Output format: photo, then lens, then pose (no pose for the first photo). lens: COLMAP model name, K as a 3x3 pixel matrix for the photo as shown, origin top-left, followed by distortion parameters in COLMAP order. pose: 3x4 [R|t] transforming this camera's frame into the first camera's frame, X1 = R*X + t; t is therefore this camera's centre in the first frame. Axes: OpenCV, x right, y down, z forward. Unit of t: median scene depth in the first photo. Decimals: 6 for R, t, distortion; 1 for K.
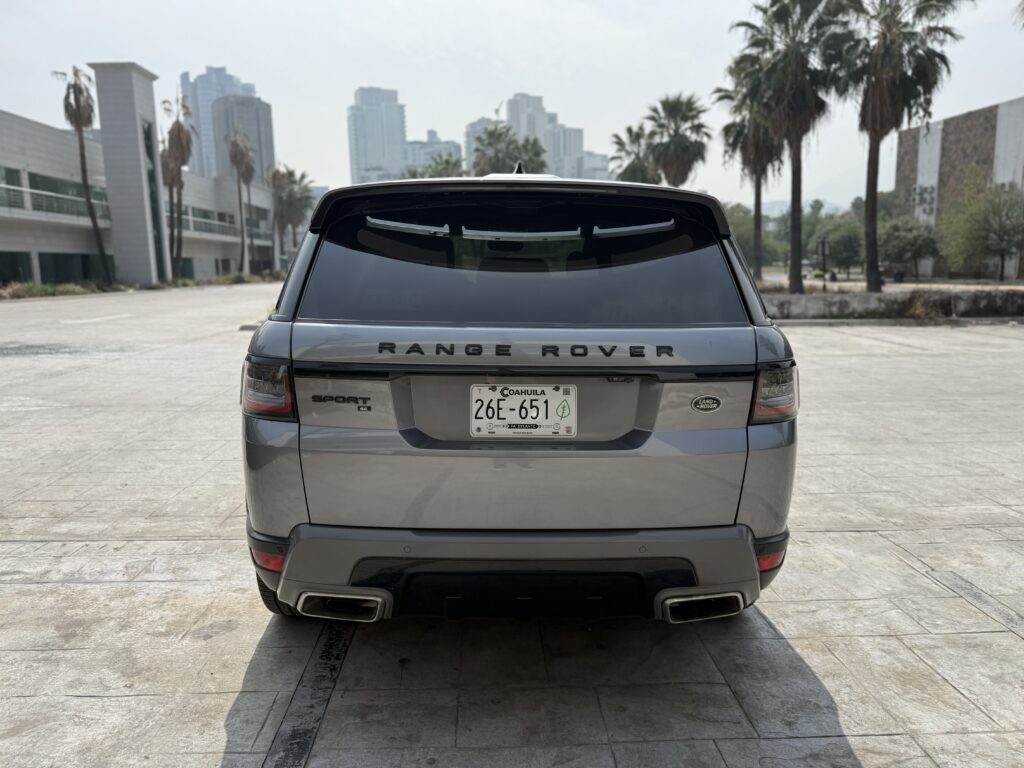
lens RADIAL K [[727.9, 0, 512.0], [0, 727.9, 384.0], [0, 0, 1]] dist [-0.002310, -0.006046]
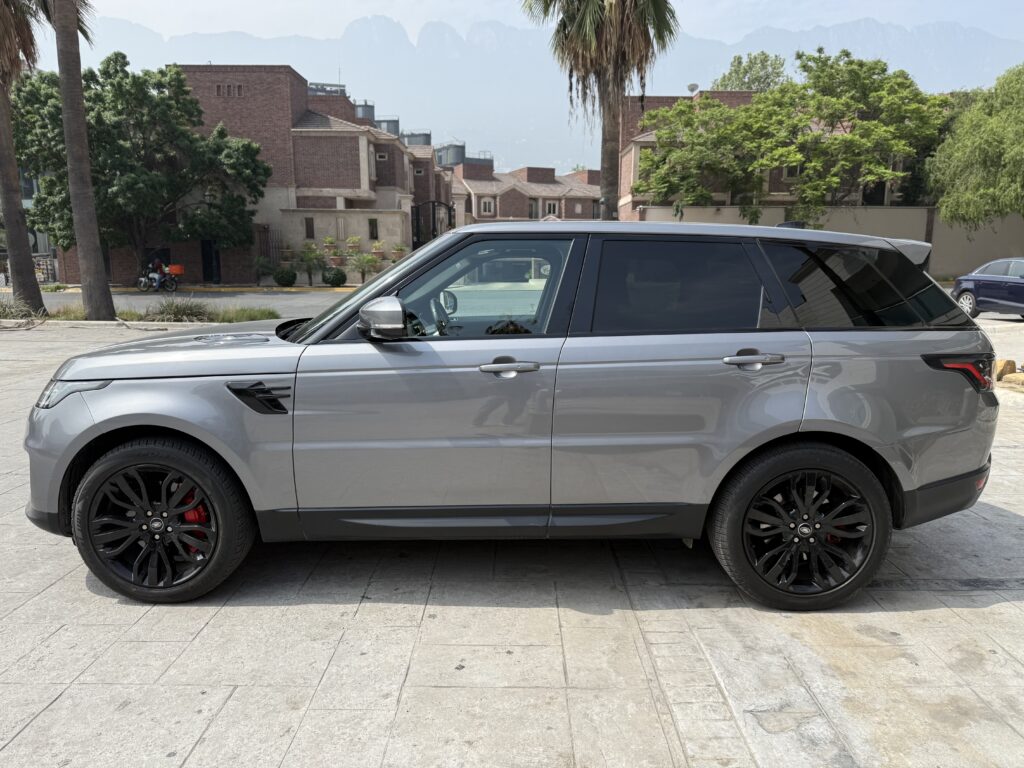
lens RADIAL K [[735.7, 0, 512.0], [0, 735.7, 384.0], [0, 0, 1]] dist [0.000855, -0.002911]
pose [[0.036780, -0.161691, 0.986156, -0.101571], [0.152164, 0.976223, 0.154387, -0.019450], [-0.987671, 0.144379, 0.060509, 0.099552]]
